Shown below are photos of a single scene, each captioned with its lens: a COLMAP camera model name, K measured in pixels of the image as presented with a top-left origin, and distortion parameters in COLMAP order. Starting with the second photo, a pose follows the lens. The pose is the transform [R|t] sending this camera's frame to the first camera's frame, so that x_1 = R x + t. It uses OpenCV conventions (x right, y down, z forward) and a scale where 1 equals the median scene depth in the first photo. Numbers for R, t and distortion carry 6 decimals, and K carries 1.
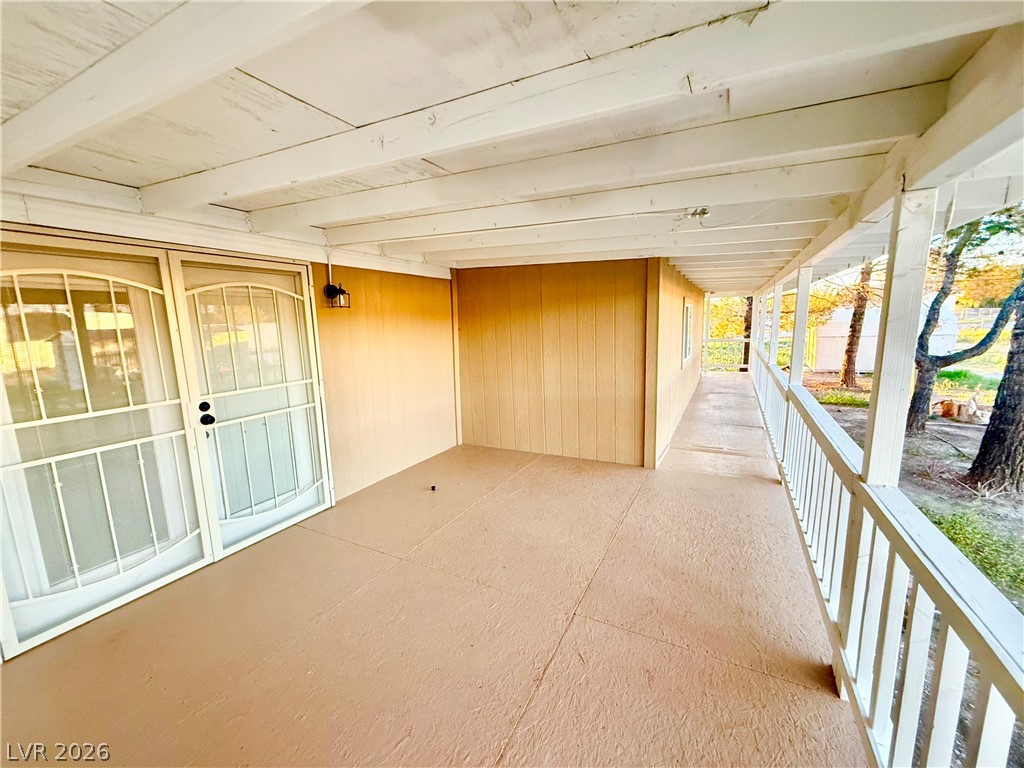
lens RADIAL K [[411.4, 0, 513.5], [0, 411.4, 382.8], [0, 0, 1]] dist [0.011873, 0.000048]
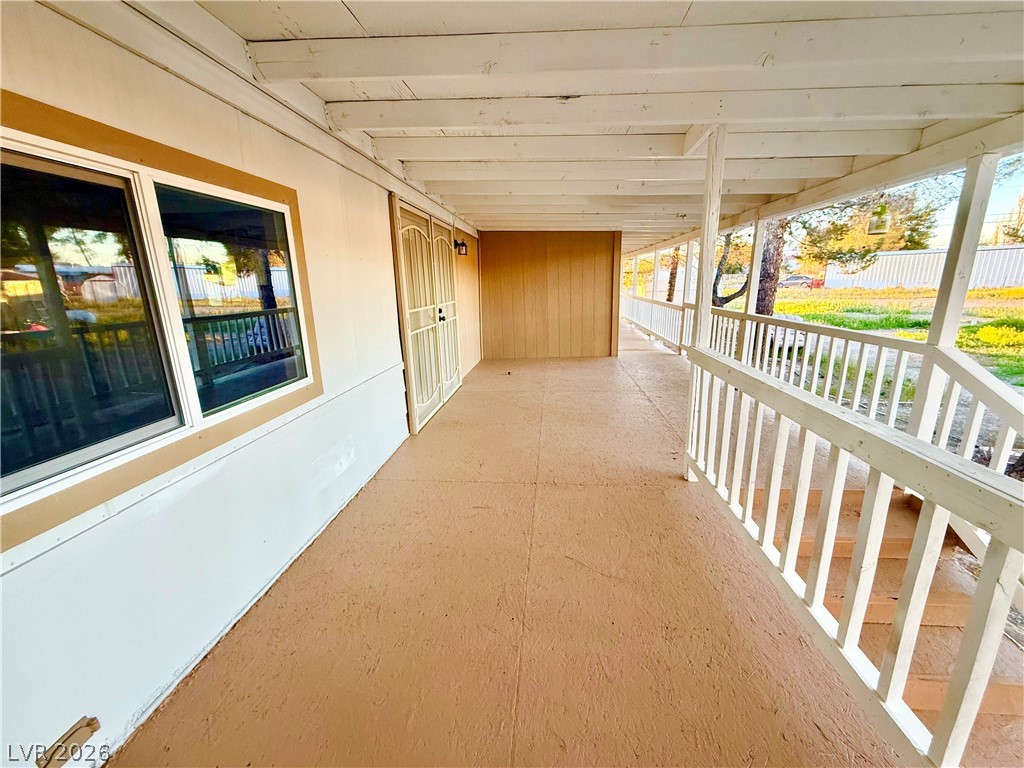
lens RADIAL K [[411.4, 0, 518.1], [0, 411.4, 382.5], [0, 0, 1]] dist [0.011873, 0.000048]
pose [[0.925329, -0.087588, 0.368911, -0.601427], [0.056283, 0.993904, 0.094803, 0.113890], [-0.374965, -0.066960, 0.924617, -0.390525]]
